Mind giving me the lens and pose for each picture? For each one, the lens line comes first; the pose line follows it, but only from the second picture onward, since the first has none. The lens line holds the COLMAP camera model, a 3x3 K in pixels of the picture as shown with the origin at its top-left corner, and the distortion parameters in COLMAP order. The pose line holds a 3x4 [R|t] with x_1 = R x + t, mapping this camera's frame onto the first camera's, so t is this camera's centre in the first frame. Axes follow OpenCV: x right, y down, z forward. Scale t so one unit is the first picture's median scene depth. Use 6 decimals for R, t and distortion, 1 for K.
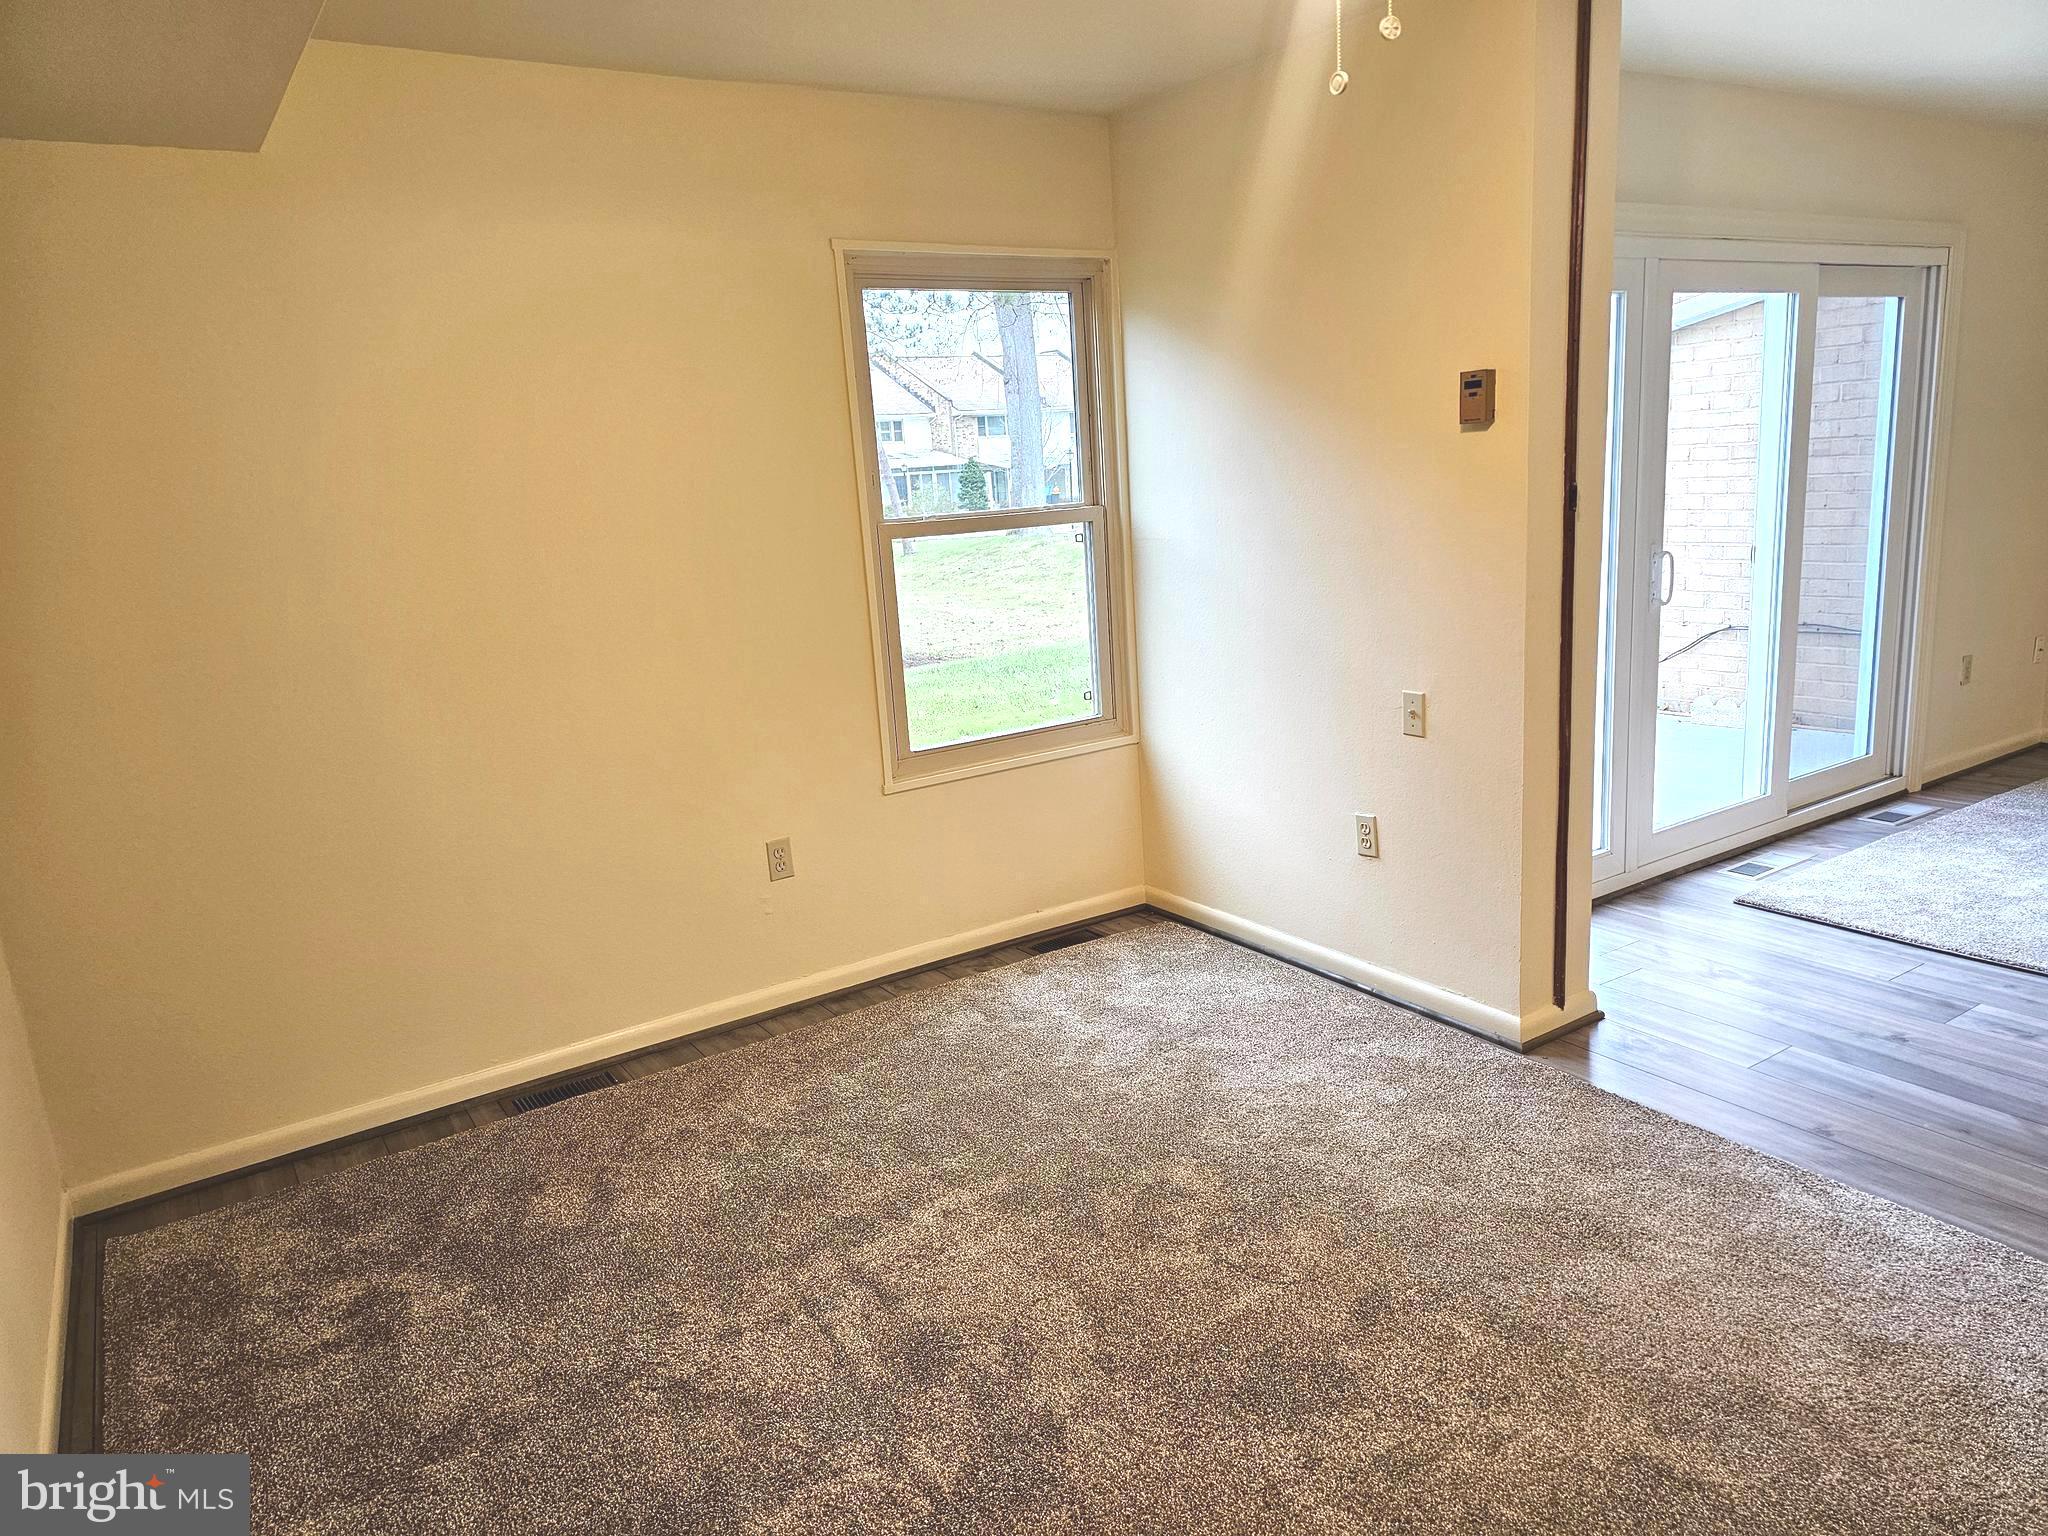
lens RADIAL K [[1389.4, 0, 1027.5], [0, 1389.4, 766.1], [0, 0, 1]] dist [0.042510, -0.033267]
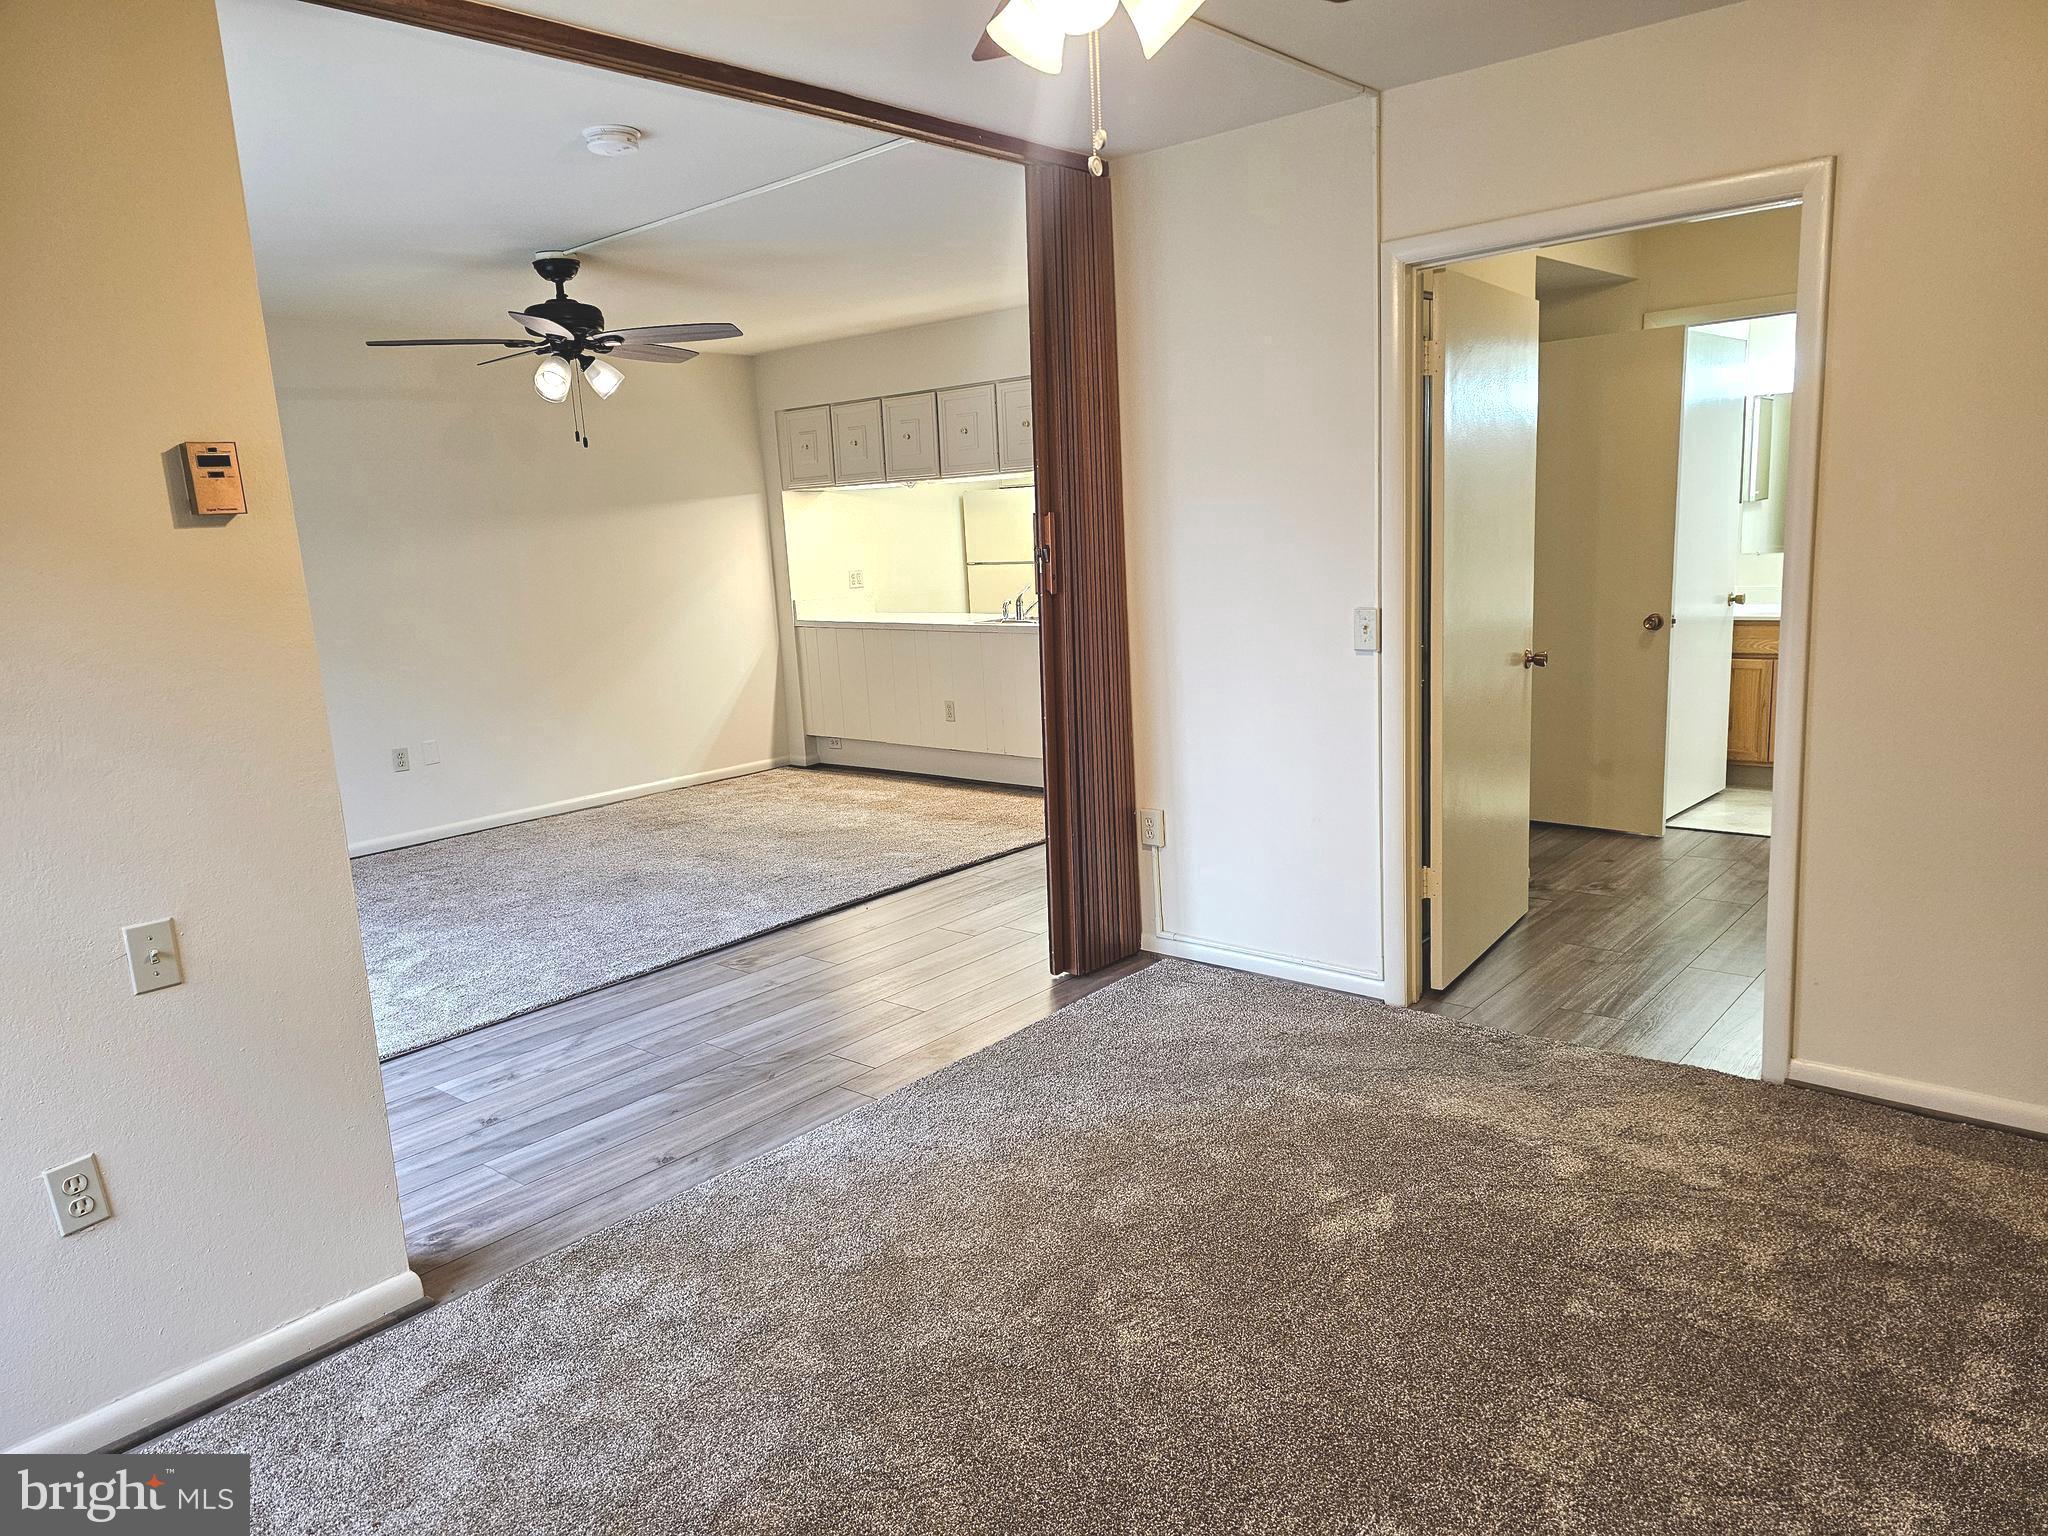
lens RADIAL K [[1389.4, 0, 1011.0], [0, 1389.4, 772.5], [0, 0, 1]] dist [0.042510, -0.033267]
pose [[-0.255285, -0.097331, 0.961954, -0.460674], [0.287337, 0.942333, 0.171599, -0.119447], [-0.923183, 0.320212, -0.212597, 0.768699]]
